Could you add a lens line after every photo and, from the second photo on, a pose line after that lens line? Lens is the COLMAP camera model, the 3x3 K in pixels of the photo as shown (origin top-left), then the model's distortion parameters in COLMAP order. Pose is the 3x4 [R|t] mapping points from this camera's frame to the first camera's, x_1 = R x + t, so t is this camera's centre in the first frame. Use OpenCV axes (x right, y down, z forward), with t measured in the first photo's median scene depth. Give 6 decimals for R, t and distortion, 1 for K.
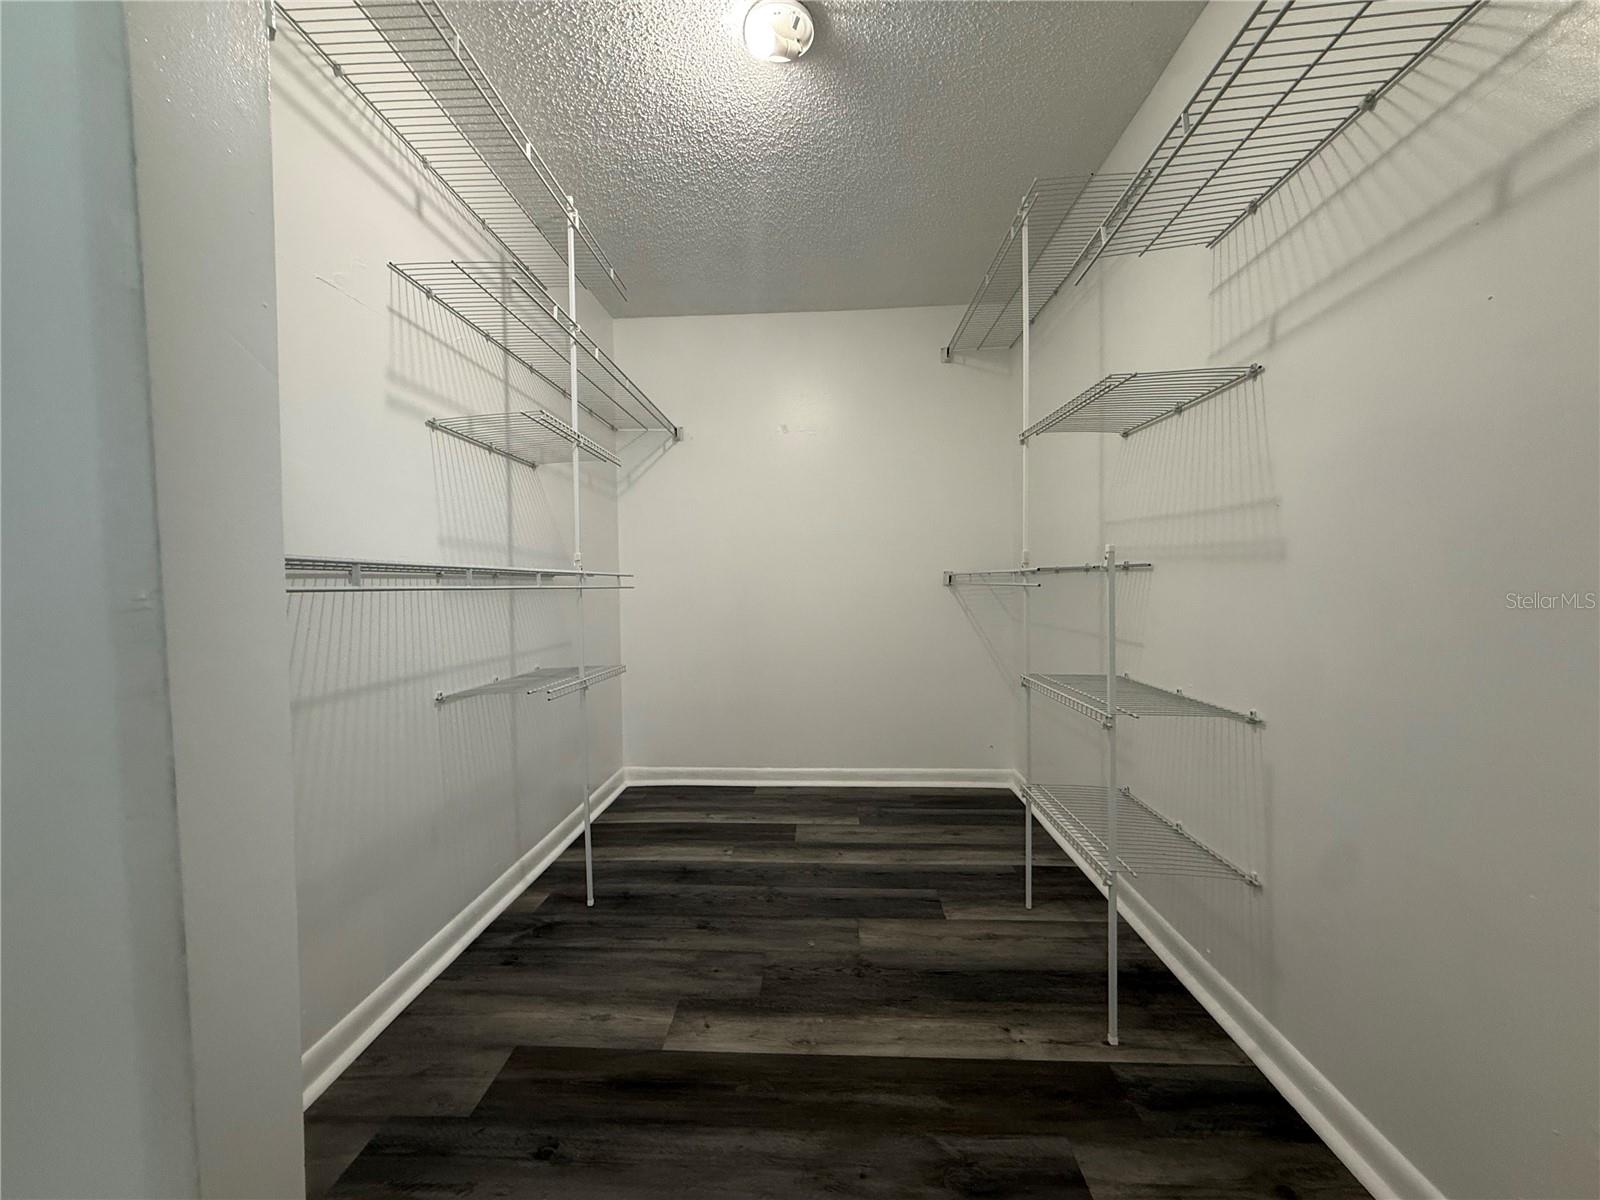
lens RADIAL K [[640.1, 0, 798.7], [0, 640.1, 598.2], [0, 0, 1]] dist [-0.001085, 0.000501]
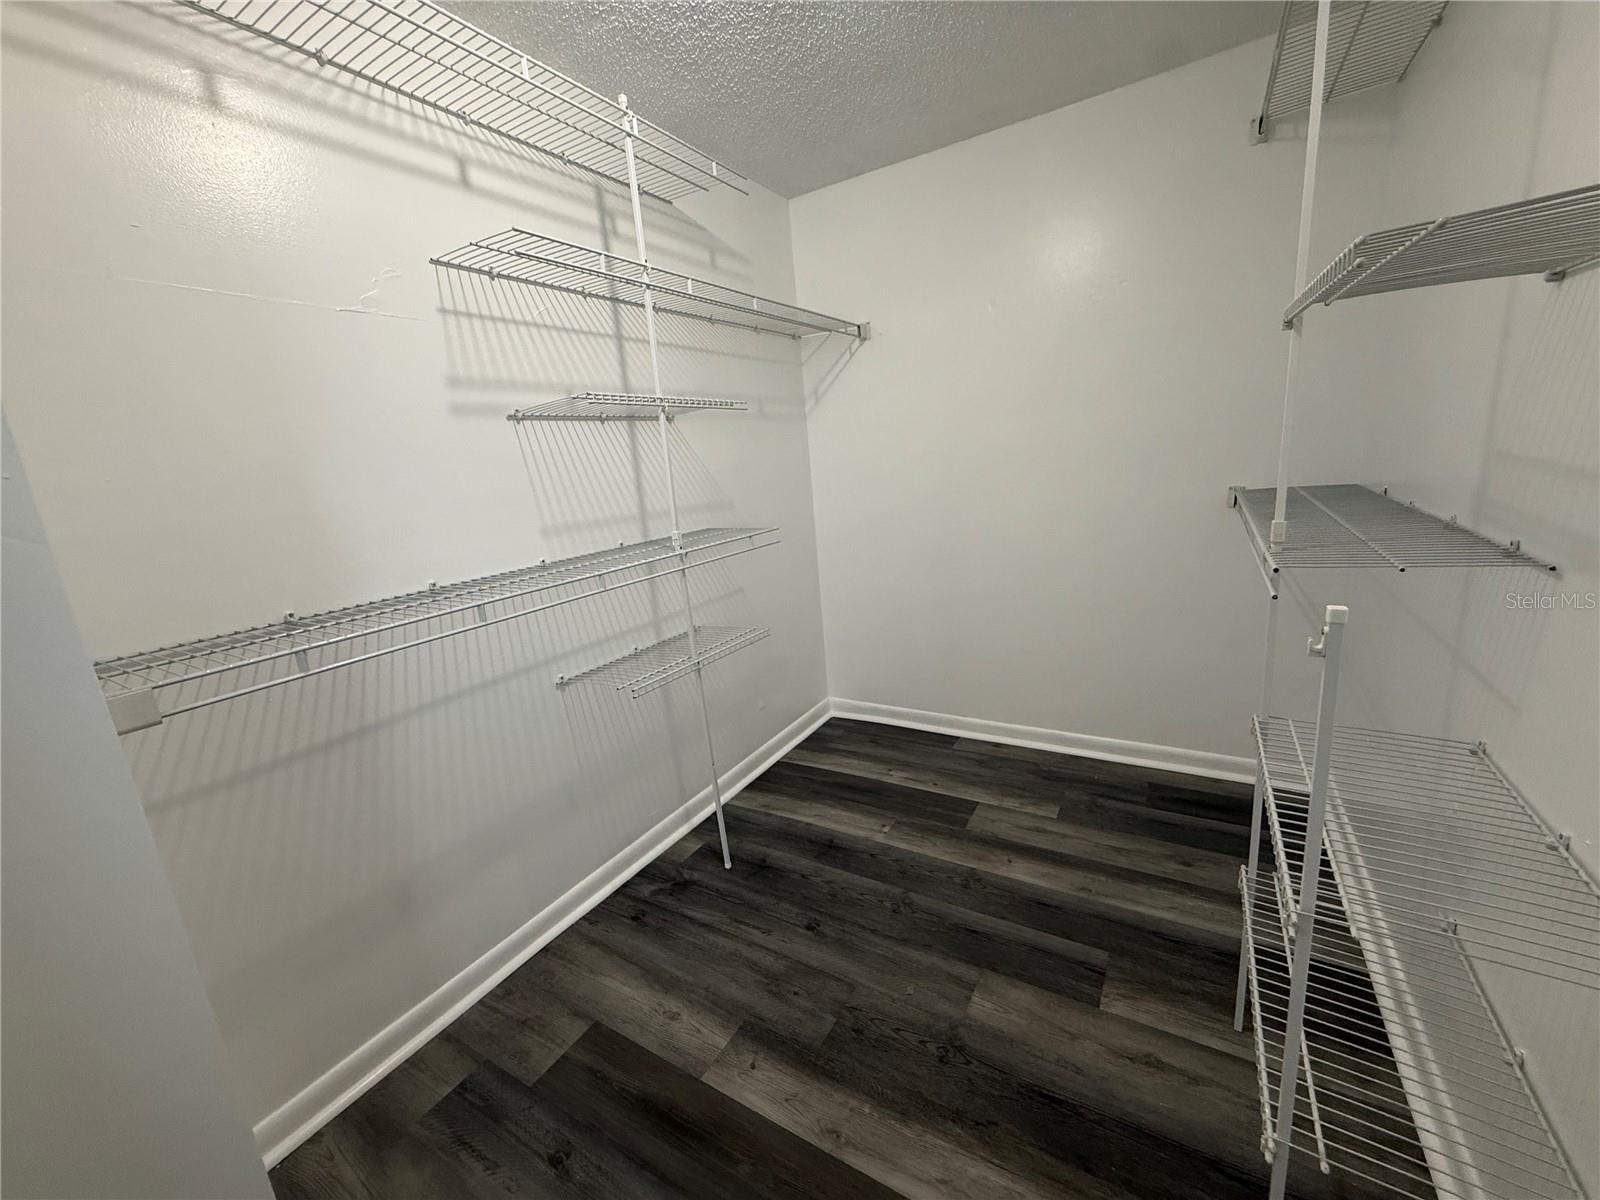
lens RADIAL K [[640.1, 0, 799.3], [0, 640.1, 598.1], [0, 0, 1]] dist [-0.001085, 0.000501]
pose [[0.874162, 0.046957, -0.483360, 0.265466], [0.062618, 0.976107, 0.208071, -0.159505], [0.481581, -0.212155, 0.850335, 0.283257]]
